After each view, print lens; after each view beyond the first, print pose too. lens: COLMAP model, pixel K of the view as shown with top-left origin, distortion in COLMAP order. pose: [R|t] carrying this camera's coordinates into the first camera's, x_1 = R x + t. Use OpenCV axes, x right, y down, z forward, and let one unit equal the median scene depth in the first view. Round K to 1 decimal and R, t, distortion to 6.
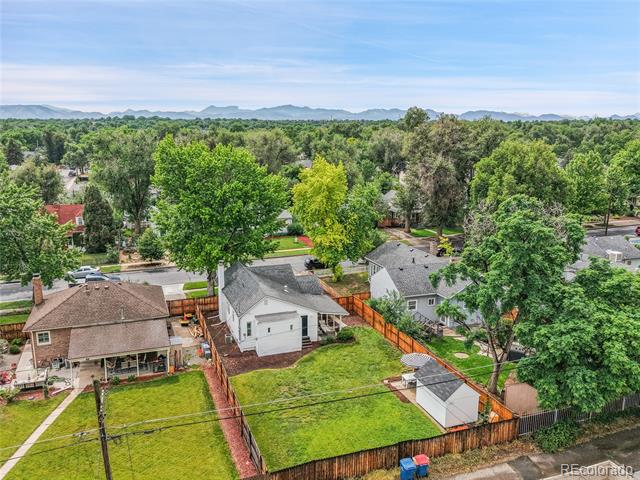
lens RADIAL K [[532.8, 0, 320.0], [0, 532.8, 240.0], [0, 0, 1]] dist [0.025479, -0.011670]
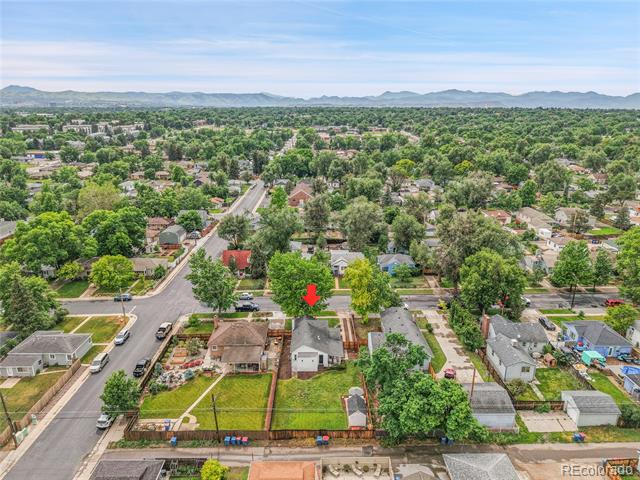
lens RADIAL K [[434.1, 0, 320.0], [0, 434.1, 240.0], [0, 0, 1]] dist [0.002241, -0.001546]
pose [[0.939684, 0.097776, -0.327771, 0.454805], [-0.065787, 0.992045, 0.107327, -0.465377], [0.335658, -0.079290, 0.938641, -0.556465]]
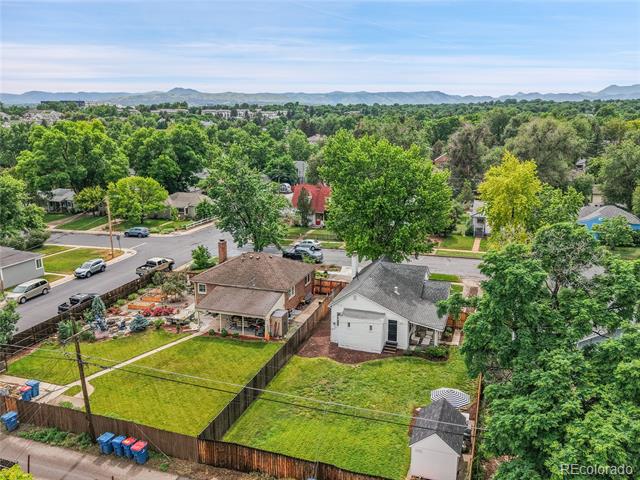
lens RADIAL K [[532.8, 0, 320.0], [0, 532.8, 240.0], [0, 0, 1]] dist [0.025479, -0.011670]
pose [[0.770857, 0.143363, -0.620666, 0.414979], [-0.123908, 0.989481, 0.074661, -0.053784], [0.624841, 0.019352, 0.780512, 0.145983]]
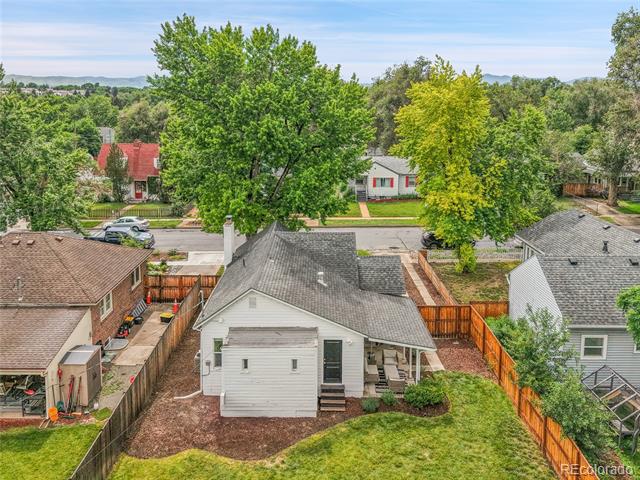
lens RADIAL K [[553.3, 0, 321.4], [0, 553.3, 167.2], [0, 0, 1]] dist [-0.004390, -0.002546]
pose [[0.939632, 0.042118, -0.339585, 0.110741], [-0.071420, 0.994679, -0.074250, 0.024544], [0.334651, 0.094021, 0.937640, 0.483395]]
